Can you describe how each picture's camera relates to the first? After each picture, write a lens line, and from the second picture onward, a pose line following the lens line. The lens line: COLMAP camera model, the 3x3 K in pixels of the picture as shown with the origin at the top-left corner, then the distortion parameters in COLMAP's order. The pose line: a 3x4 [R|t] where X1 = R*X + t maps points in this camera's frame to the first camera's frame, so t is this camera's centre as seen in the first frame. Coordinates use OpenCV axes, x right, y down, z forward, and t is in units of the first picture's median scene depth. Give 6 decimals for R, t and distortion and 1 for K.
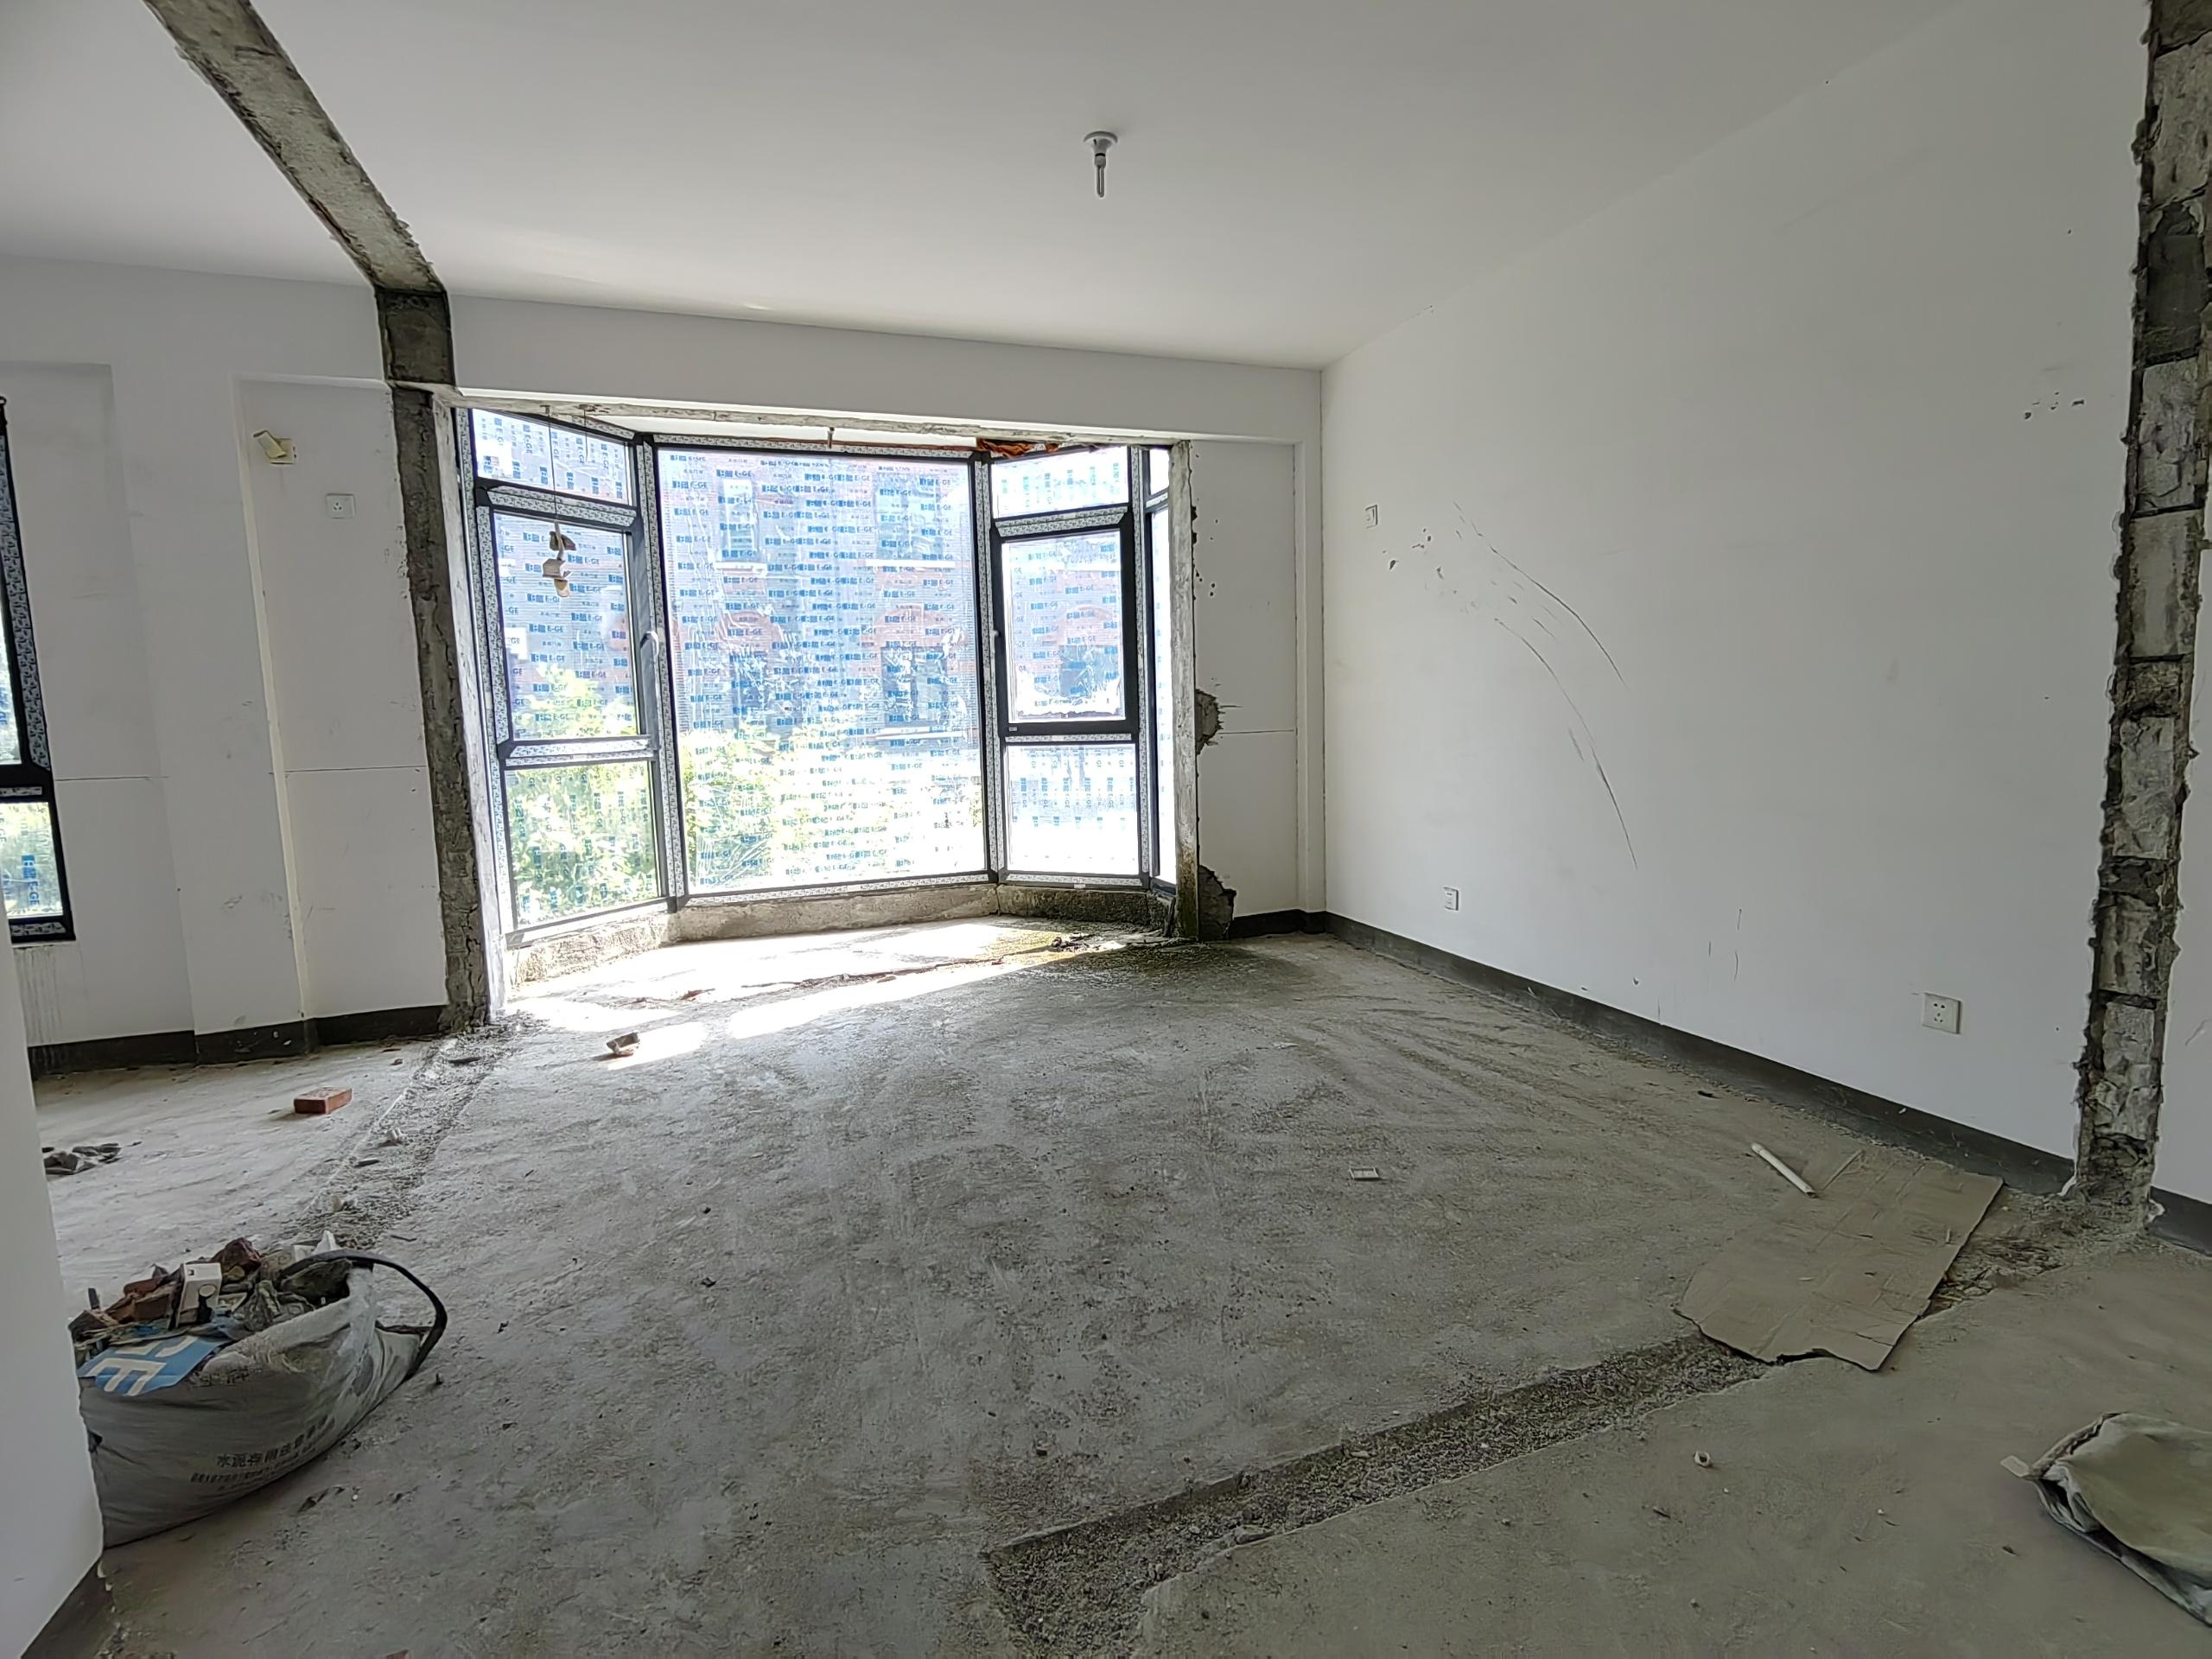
lens RADIAL K [[1034.3, 0, 1099.4], [0, 1034.3, 829.4], [0, 0, 1]] dist [-0.006883, -0.003020]
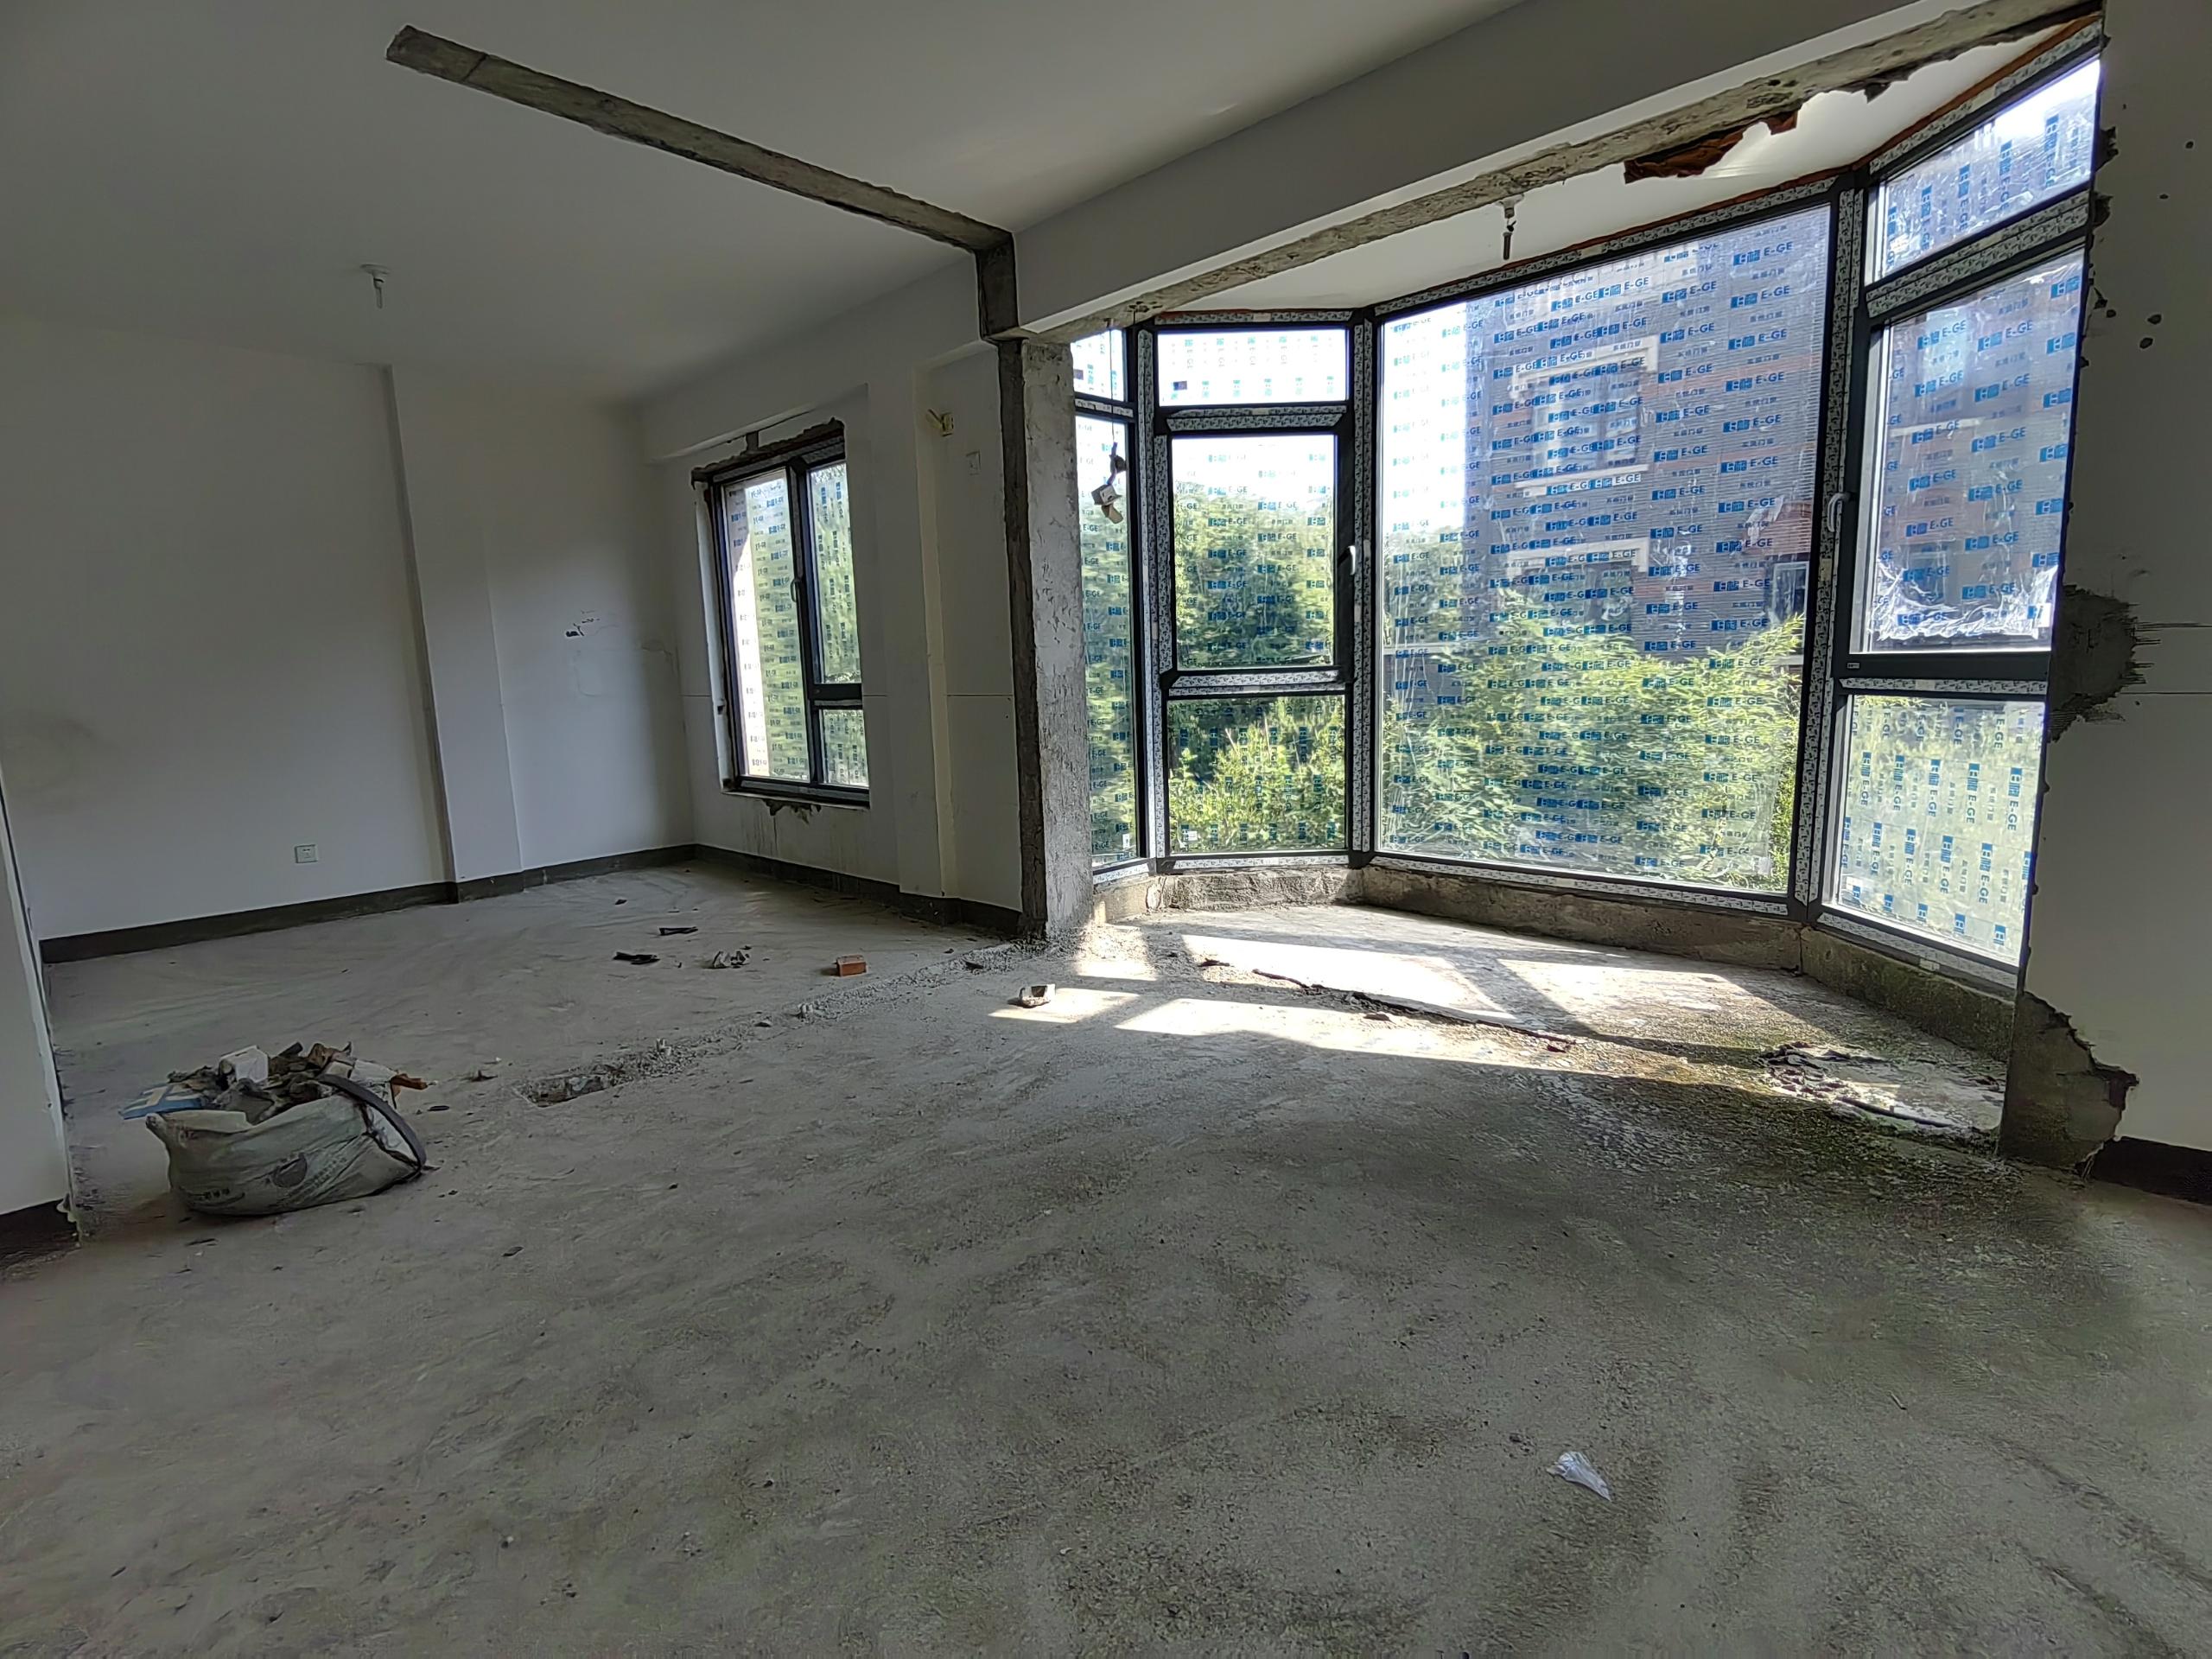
lens RADIAL K [[1034.3, 0, 1101.4], [0, 1034.3, 826.3], [0, 0, 1]] dist [-0.006883, -0.003020]
pose [[0.454964, 0.155048, -0.876908, 0.259781], [-0.085456, 0.987783, 0.130314, -0.052143], [0.886400, 0.015649, 0.462656, 0.402300]]
